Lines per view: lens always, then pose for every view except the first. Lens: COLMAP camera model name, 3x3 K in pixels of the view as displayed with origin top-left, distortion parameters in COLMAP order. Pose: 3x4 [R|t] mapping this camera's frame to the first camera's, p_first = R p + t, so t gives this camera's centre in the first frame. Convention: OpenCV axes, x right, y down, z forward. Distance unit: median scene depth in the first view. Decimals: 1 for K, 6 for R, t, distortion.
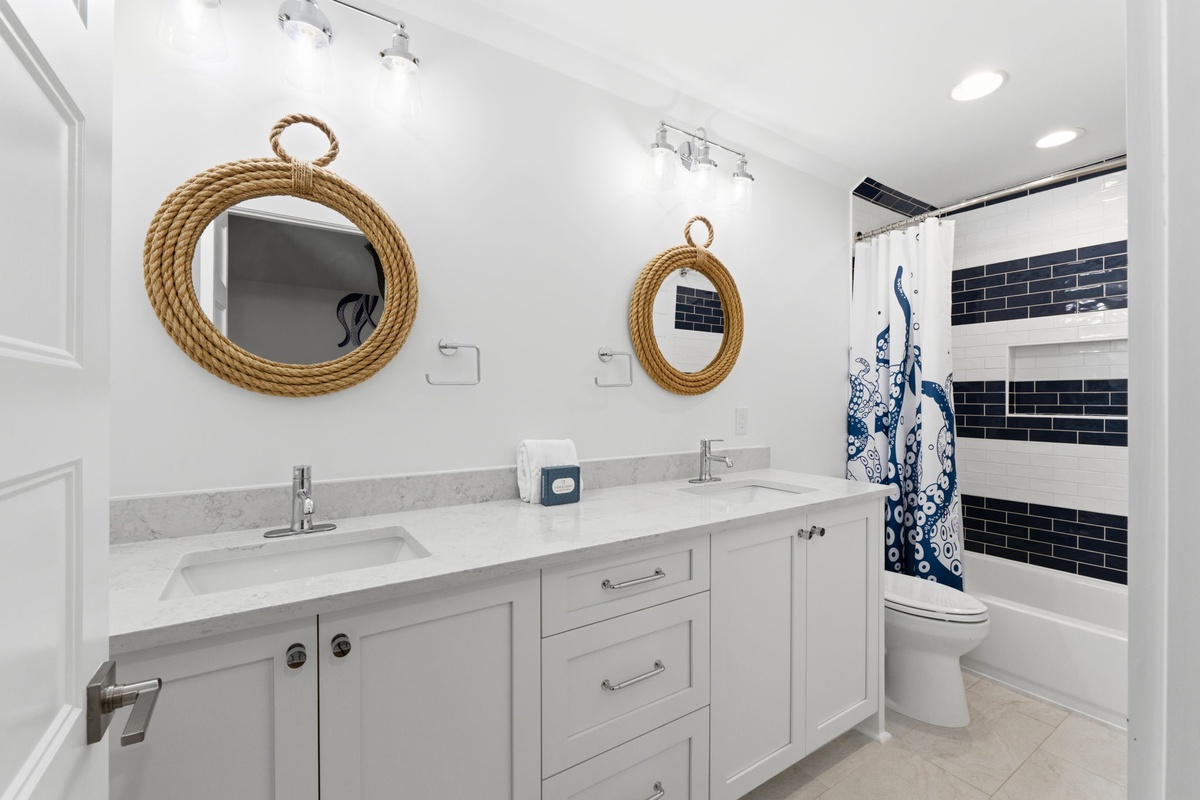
lens RADIAL K [[511.3, 0, 605.6], [0, 511.3, 399.3], [0, 0, 1]] dist [-0.002789, -0.003593]
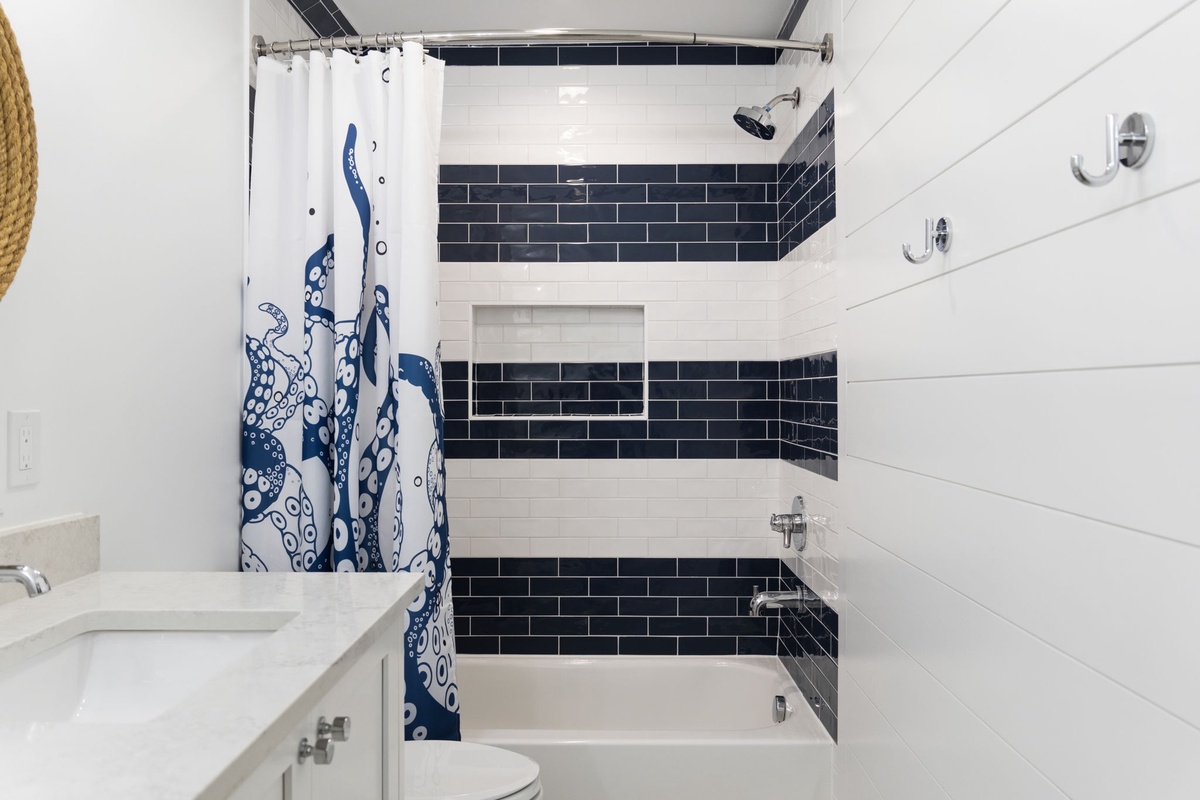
lens RADIAL K [[903.1, 0, 600.0], [0, 903.1, 400.0], [0, 0, 1]] dist [-0.020598, -0.004162]
pose [[0.560131, -0.004684, 0.828391, -0.018635], [0.004038, 0.999988, 0.002924, 0.007922], [-0.828394, 0.001707, 0.560143, 0.301113]]
